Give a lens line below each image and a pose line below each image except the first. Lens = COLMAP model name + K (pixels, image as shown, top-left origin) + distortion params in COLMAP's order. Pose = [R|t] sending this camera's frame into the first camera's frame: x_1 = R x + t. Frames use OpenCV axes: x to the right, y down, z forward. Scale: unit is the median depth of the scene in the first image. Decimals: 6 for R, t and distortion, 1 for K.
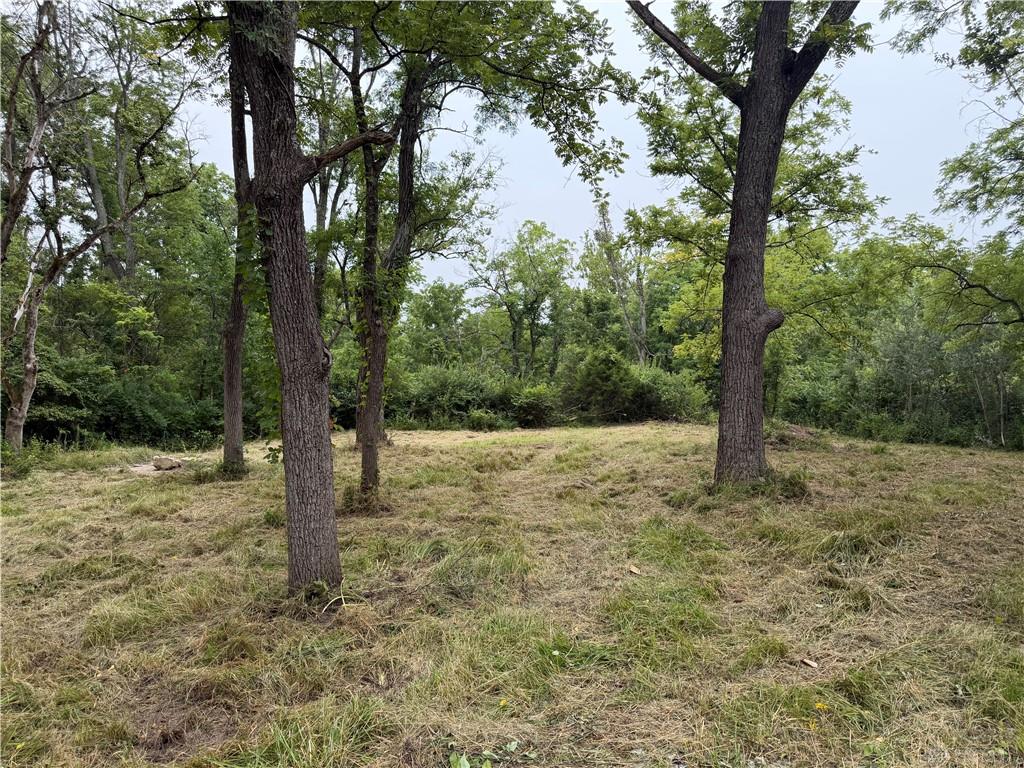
lens RADIAL K [[714.5, 0, 513.8], [0, 714.5, 379.1], [0, 0, 1]] dist [0.051486, -0.022437]
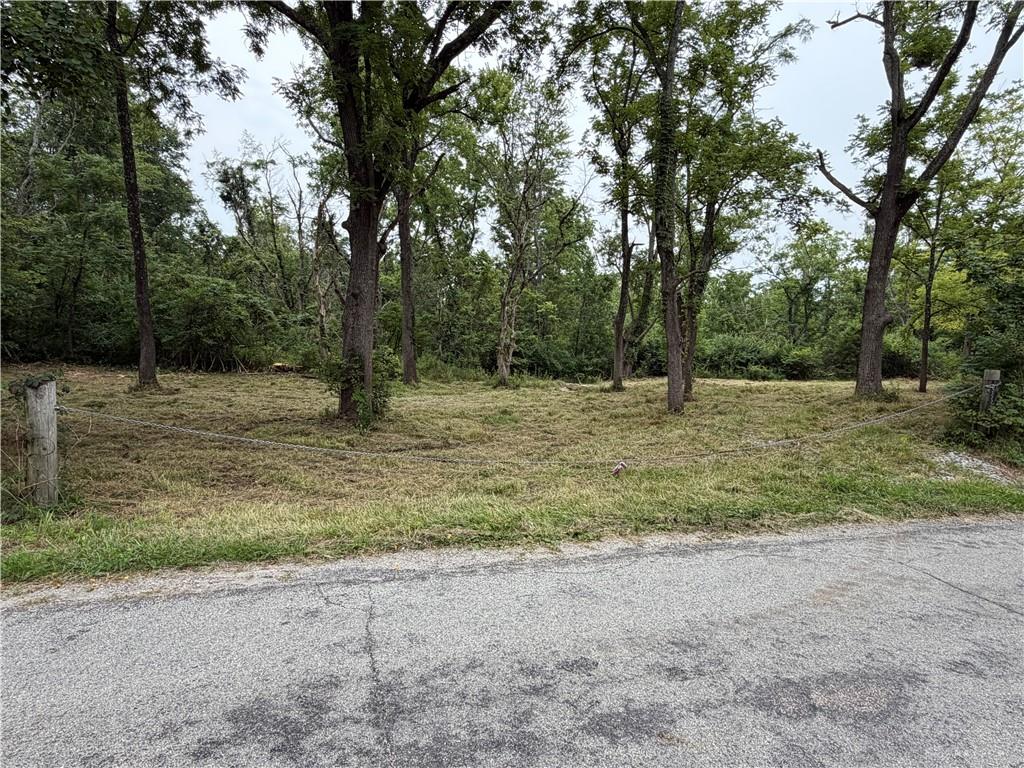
lens RADIAL K [[575.5, 0, 516.1], [0, 575.5, 387.6], [0, 0, 1]] dist [0.003624, 0.000355]
pose [[0.895504, 0.041589, -0.443106, 0.034864], [-0.006702, 0.996772, 0.080010, -0.002775], [0.445003, -0.068680, 0.892892, -0.251745]]
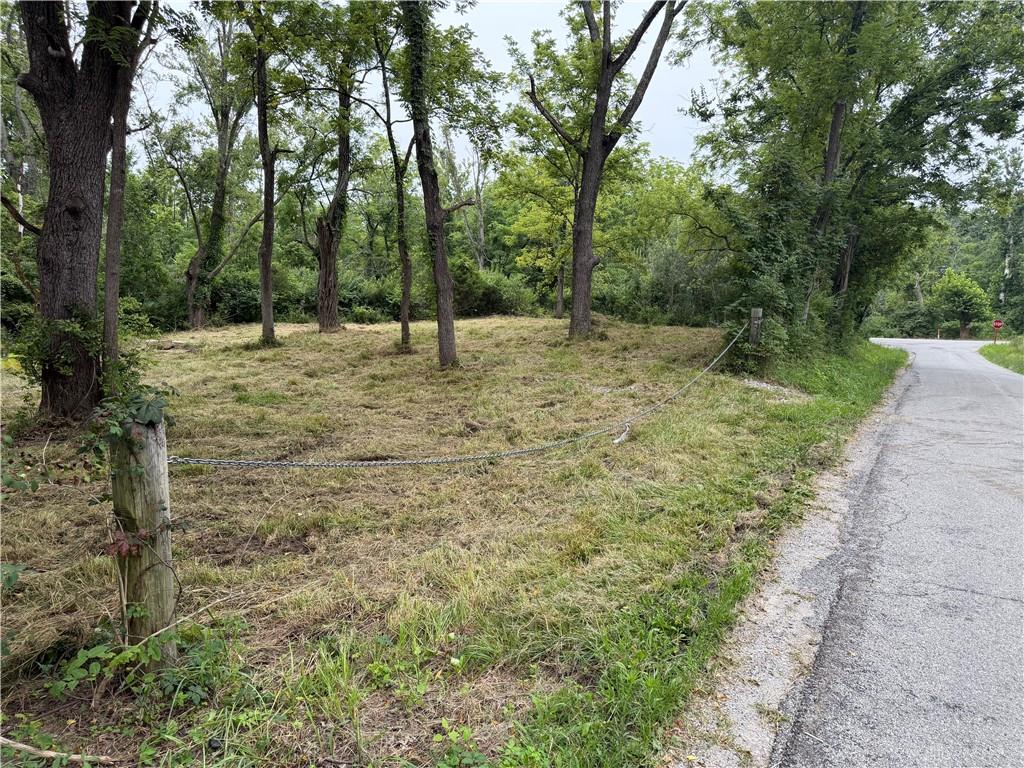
lens RADIAL K [[714.5, 0, 507.2], [0, 714.5, 393.1], [0, 0, 1]] dist [0.051486, -0.022437]
pose [[0.968527, -0.035197, 0.246406, -0.112109], [-0.004737, 0.987166, 0.159628, -0.008055], [-0.248862, -0.155771, 0.955930, -0.267802]]
